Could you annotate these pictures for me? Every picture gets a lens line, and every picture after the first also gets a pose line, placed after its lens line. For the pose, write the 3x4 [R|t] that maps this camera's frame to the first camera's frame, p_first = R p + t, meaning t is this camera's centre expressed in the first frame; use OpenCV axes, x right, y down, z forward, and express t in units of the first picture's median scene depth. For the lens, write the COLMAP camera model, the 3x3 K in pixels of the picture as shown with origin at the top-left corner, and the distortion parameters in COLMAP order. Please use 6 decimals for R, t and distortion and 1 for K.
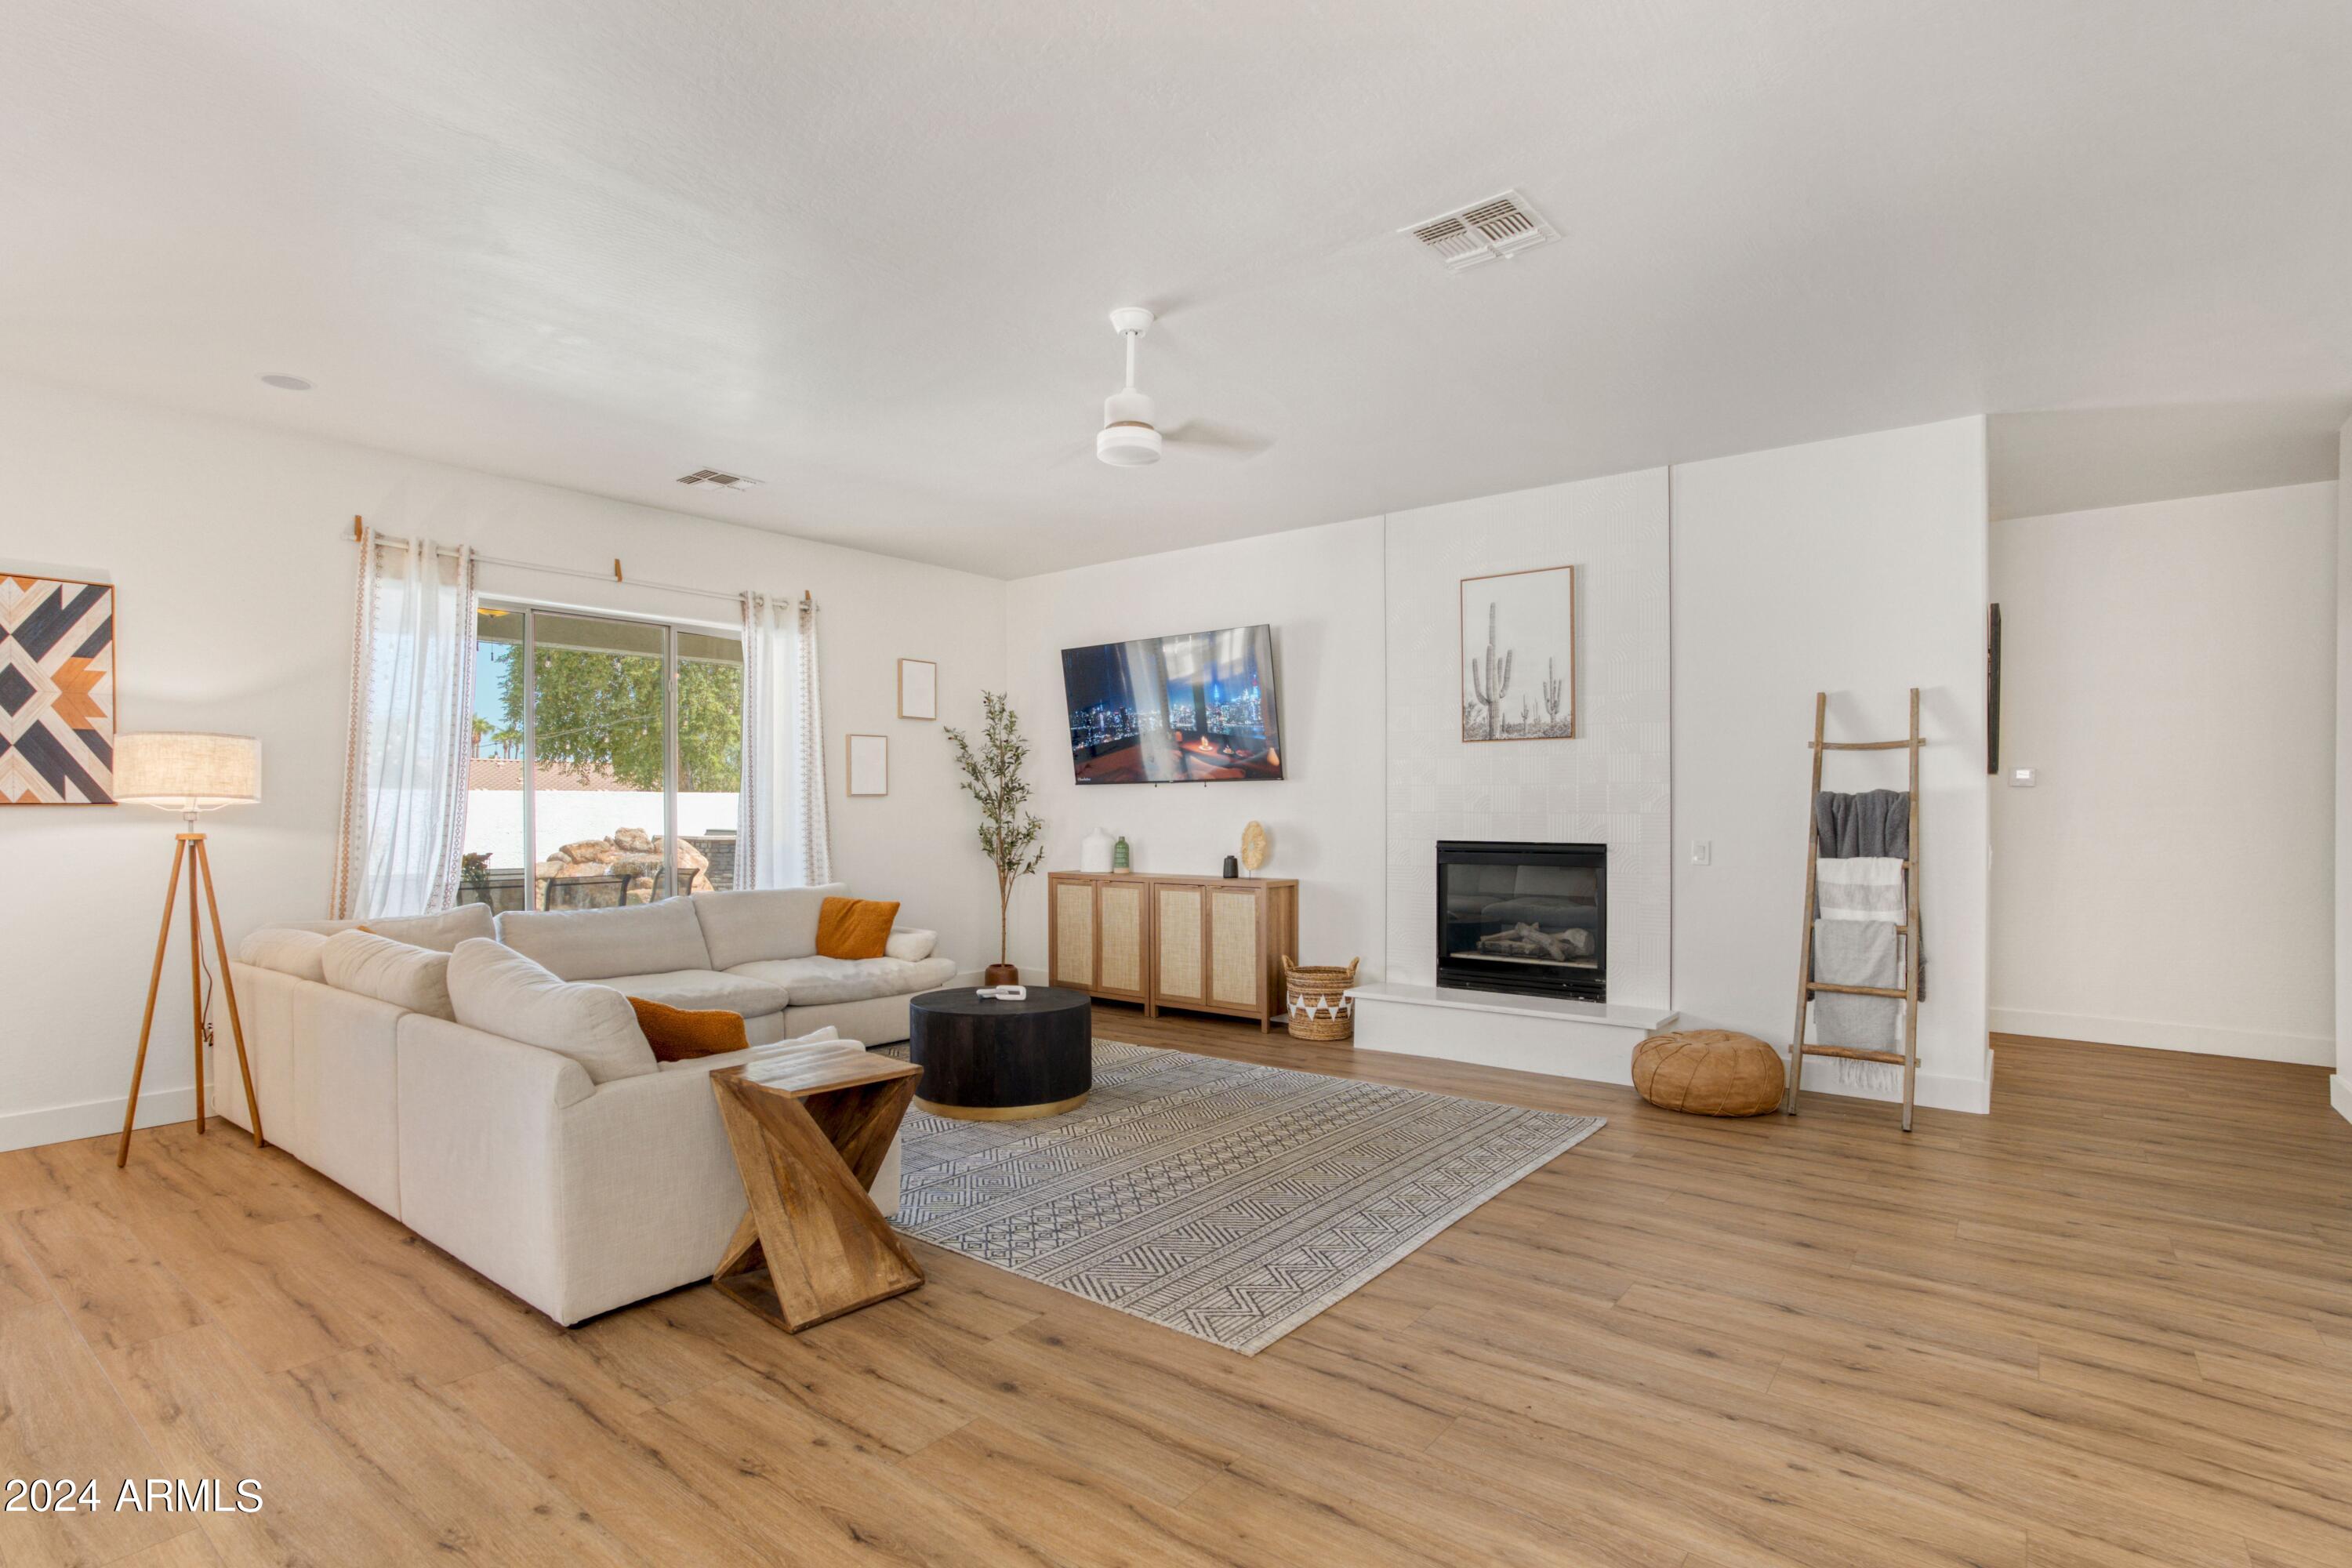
lens RADIAL K [[1135.9, 0, 1175.4], [0, 1135.9, 801.5], [0, 0, 1]] dist [-0.017217, 0.001698]
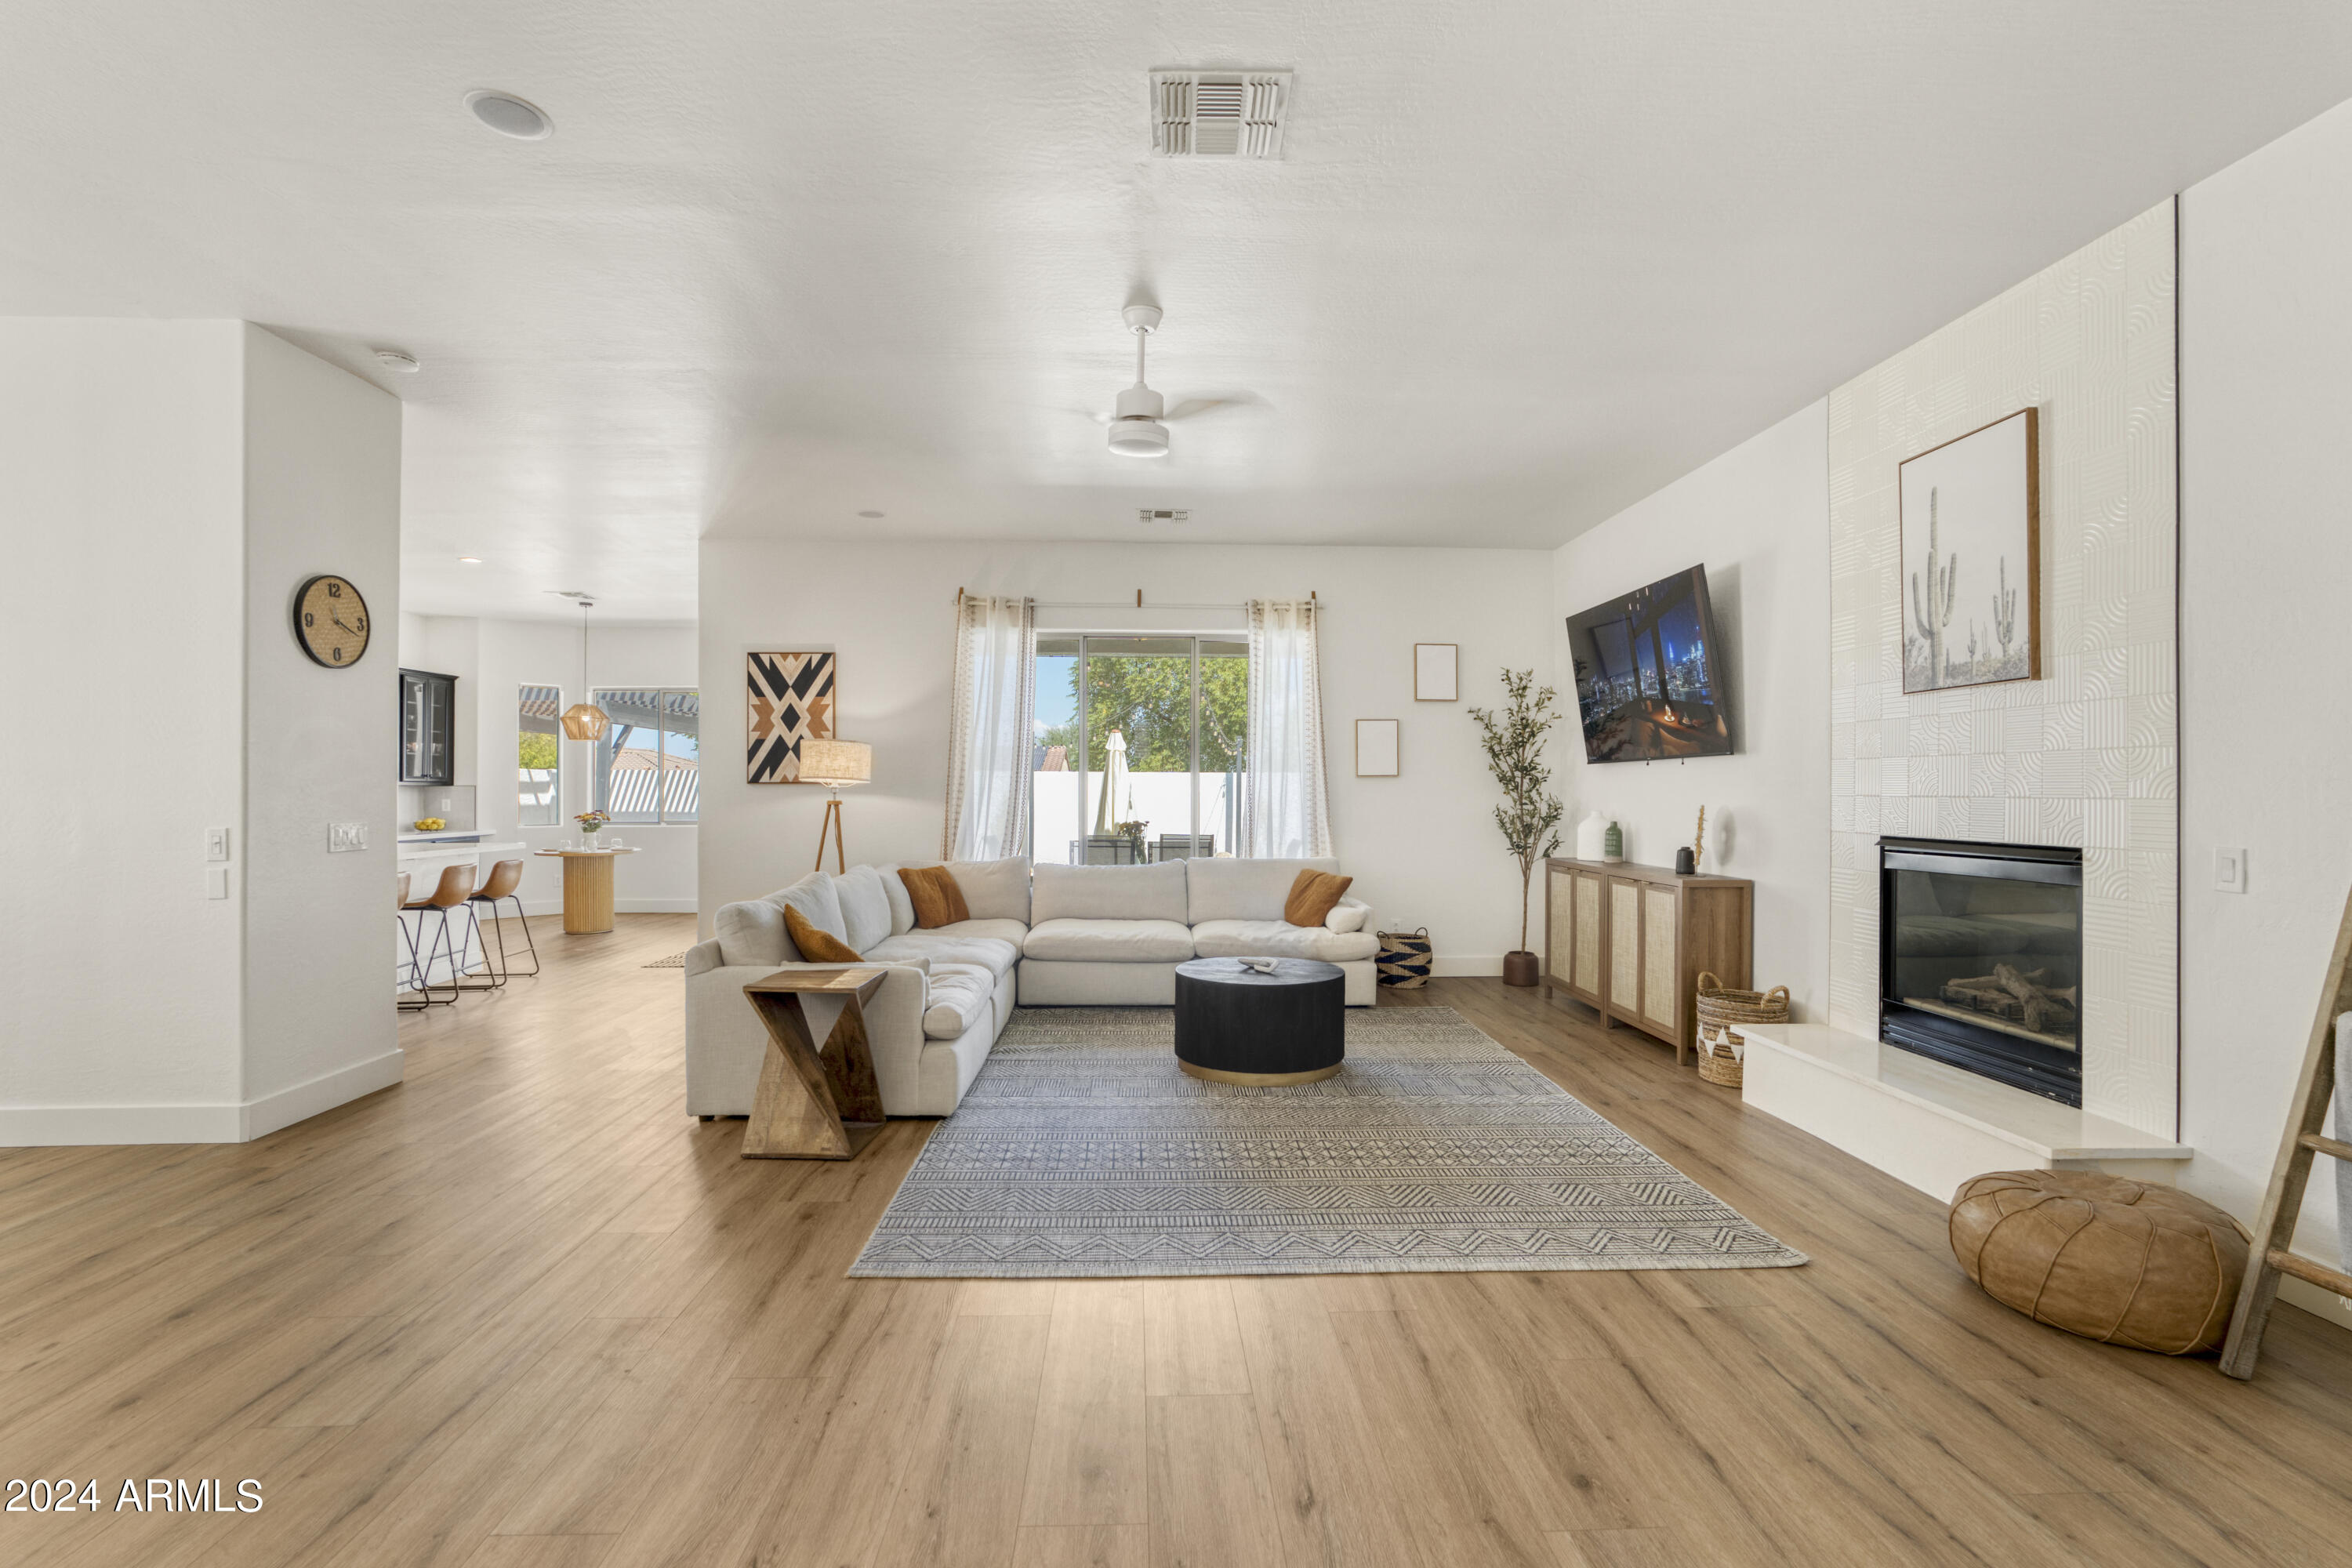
lens RADIAL K [[1094.3, 0, 1177.8], [0, 1094.3, 780.4], [0, 0, 1]] dist [-0.024468, 0.003429]
pose [[0.657381, -0.001103, -0.753558, 0.472167], [-0.000816, 0.999997, -0.002175, 0.001868], [0.753558, 0.002045, 0.657378, 0.236373]]
